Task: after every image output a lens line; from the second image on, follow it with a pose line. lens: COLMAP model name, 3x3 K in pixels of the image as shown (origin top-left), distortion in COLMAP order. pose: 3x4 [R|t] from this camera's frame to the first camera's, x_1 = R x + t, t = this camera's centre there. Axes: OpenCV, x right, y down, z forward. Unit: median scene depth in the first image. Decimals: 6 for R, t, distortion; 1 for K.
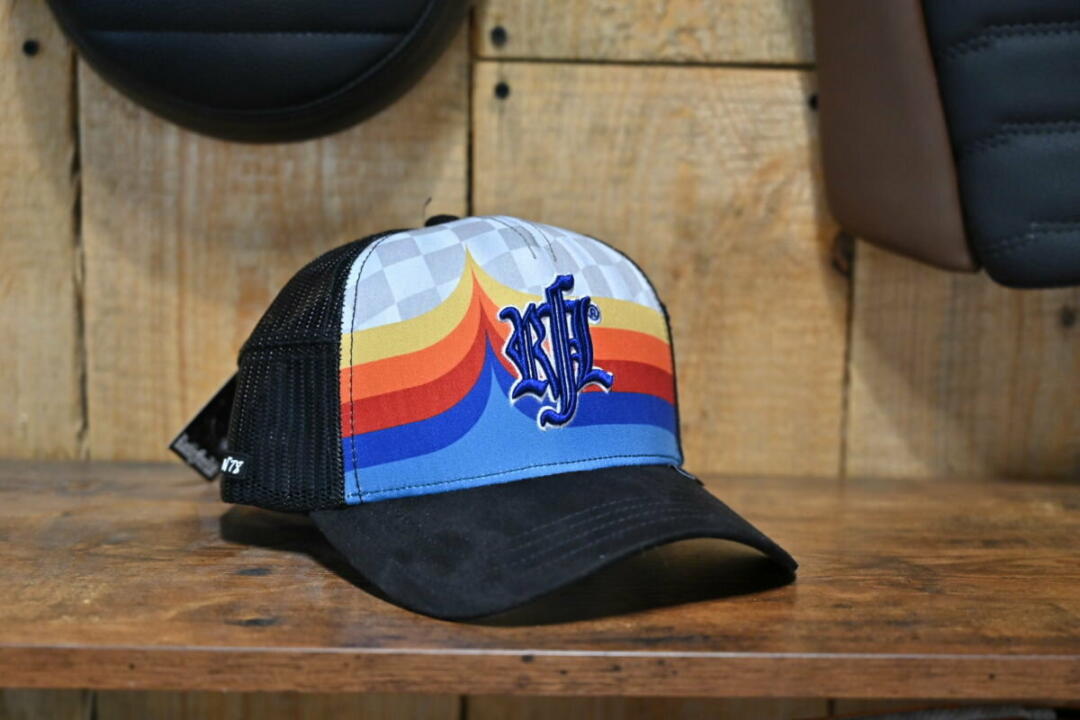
lens RADIAL K [[1647.1, 0, 539.6], [0, 1647.1, 360.4], [0, 0, 1]] dist [-0.003613, 0.000000]
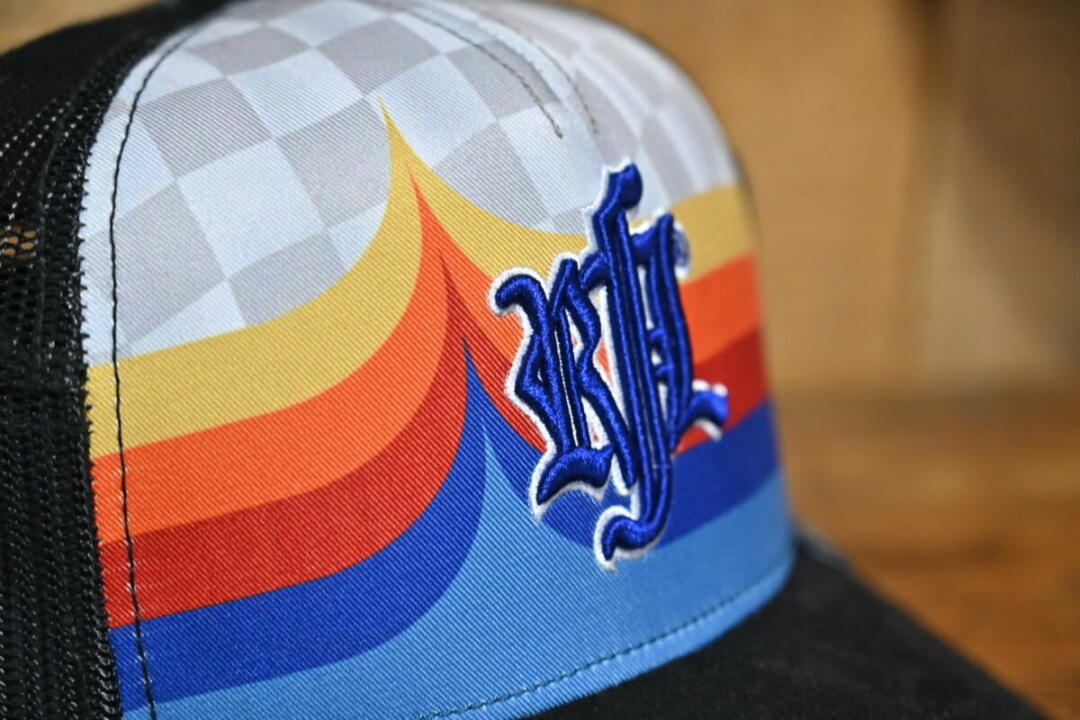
lens RADIAL K [[2199.8, 0, 540.7], [0, 2199.8, 358.9], [0, 0, 1]] dist [0.020247, 0.000000]
pose [[0.964507, -0.074707, 0.253269, -0.148731], [0.011812, 0.970390, 0.241254, -0.140705], [-0.263793, -0.229699, 0.936831, 0.495070]]
